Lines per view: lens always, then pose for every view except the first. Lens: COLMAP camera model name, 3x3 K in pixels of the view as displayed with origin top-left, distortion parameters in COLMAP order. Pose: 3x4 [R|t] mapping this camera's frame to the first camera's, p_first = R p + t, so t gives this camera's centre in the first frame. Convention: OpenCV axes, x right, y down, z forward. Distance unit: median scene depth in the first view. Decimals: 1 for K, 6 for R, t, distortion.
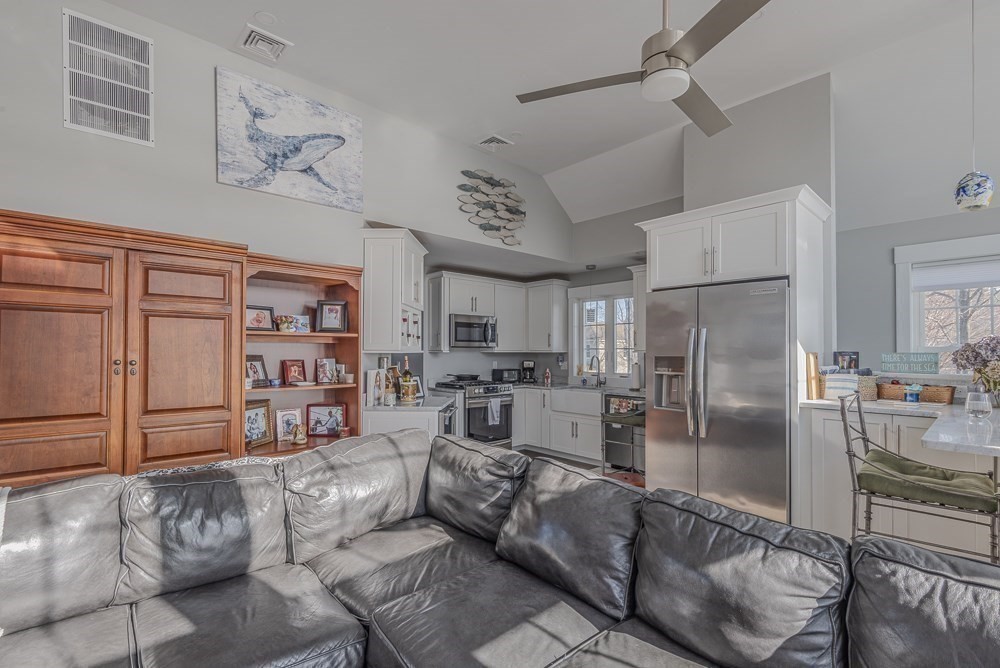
lens RADIAL K [[462.7, 0, 500.0], [0, 462.7, 345.0], [0, 0, 1]] dist [0.000579, 0.000007]
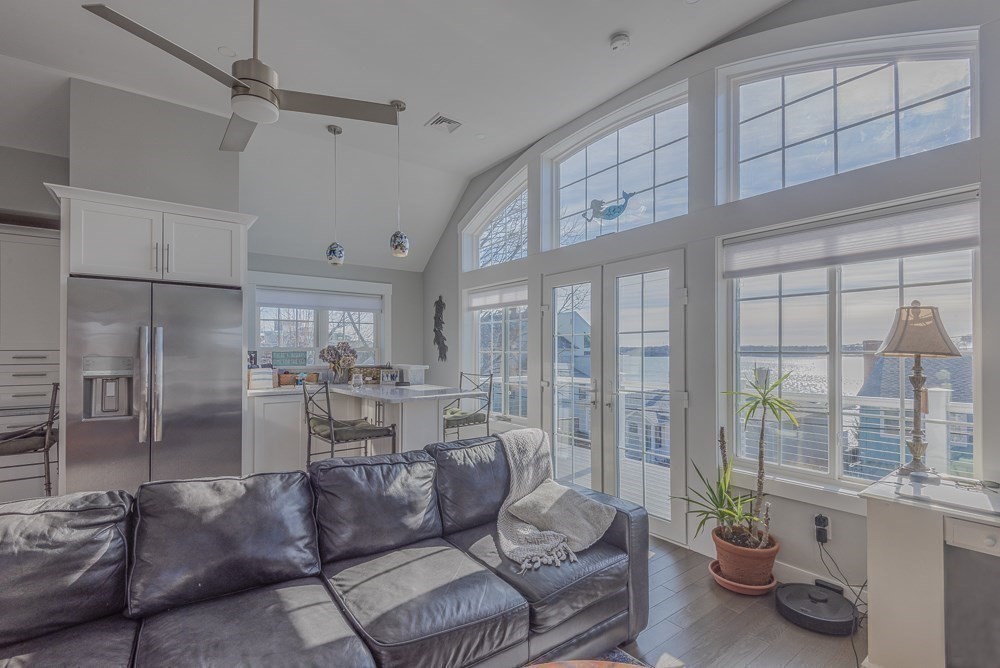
lens RADIAL K [[454.4, 0, 500.0], [0, 454.4, 348.5], [0, 0, 1]] dist [0.000750, 0.000074]
pose [[0.087972, 0.004278, 0.996114, -0.544593], [-0.012142, 0.999921, -0.003222, 0.003765], [-0.996049, -0.011811, 0.088017, 0.267278]]
